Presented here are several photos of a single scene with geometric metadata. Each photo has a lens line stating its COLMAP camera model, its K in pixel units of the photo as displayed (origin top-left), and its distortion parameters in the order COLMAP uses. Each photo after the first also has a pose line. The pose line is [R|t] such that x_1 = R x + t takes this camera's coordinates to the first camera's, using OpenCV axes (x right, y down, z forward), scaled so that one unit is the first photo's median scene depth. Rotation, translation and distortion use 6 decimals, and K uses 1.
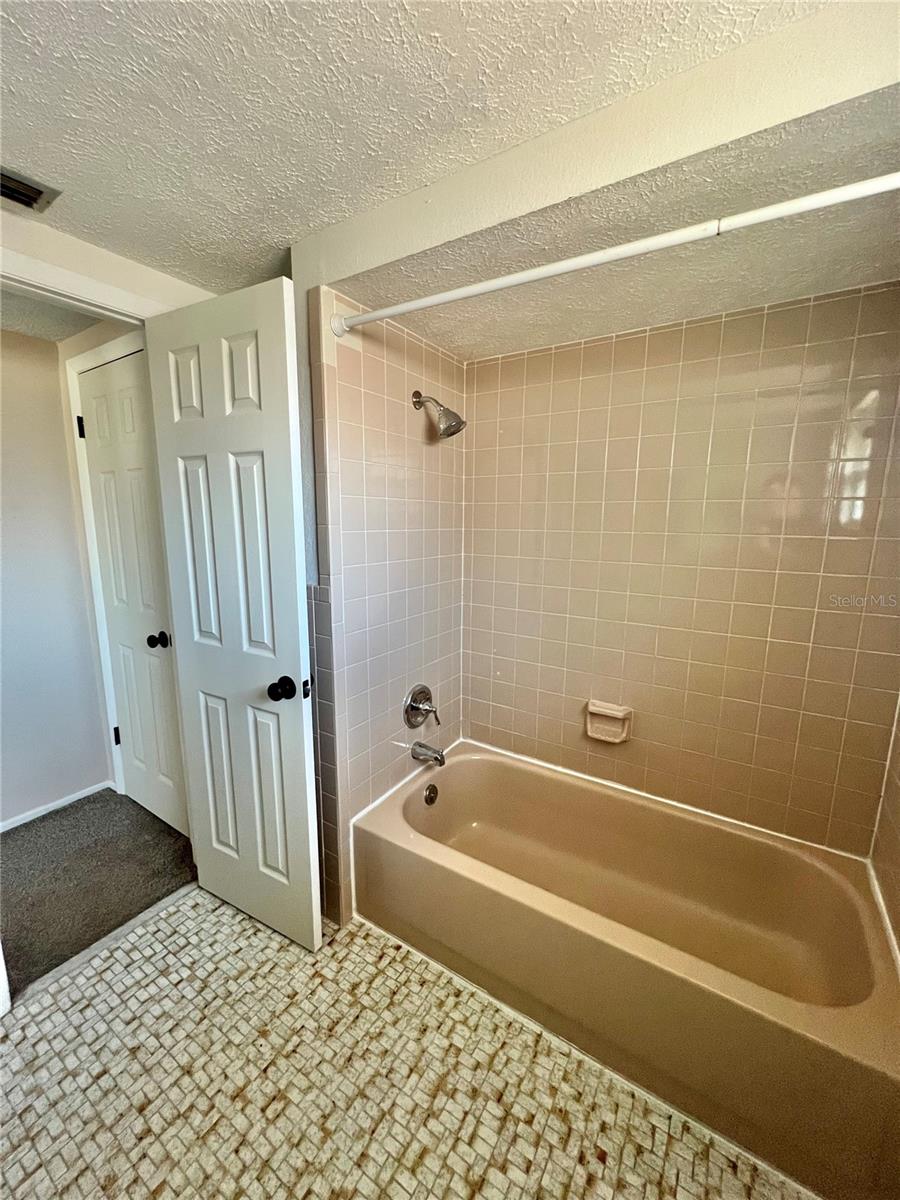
lens RADIAL K [[482.5, 0, 448.5], [0, 482.5, 600.1], [0, 0, 1]] dist [-0.001678, 0.000042]
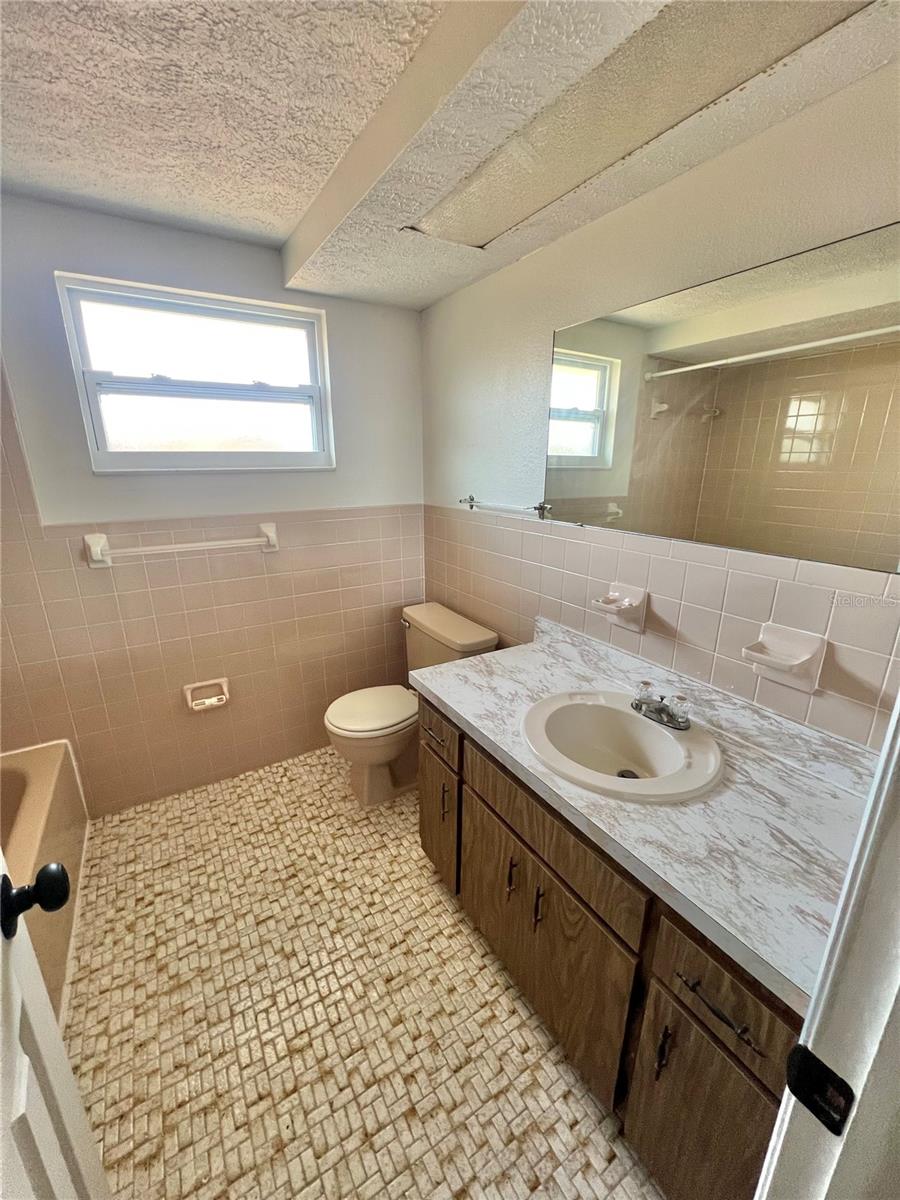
lens RADIAL K [[482.5, 0, 448.3], [0, 482.5, 600.6], [0, 0, 1]] dist [-0.001678, 0.000042]
pose [[-0.905601, -0.123056, 0.405886, -0.935631], [0.068948, 0.901542, 0.427163, -0.223566], [-0.418488, 0.414824, -0.807953, 1.286095]]
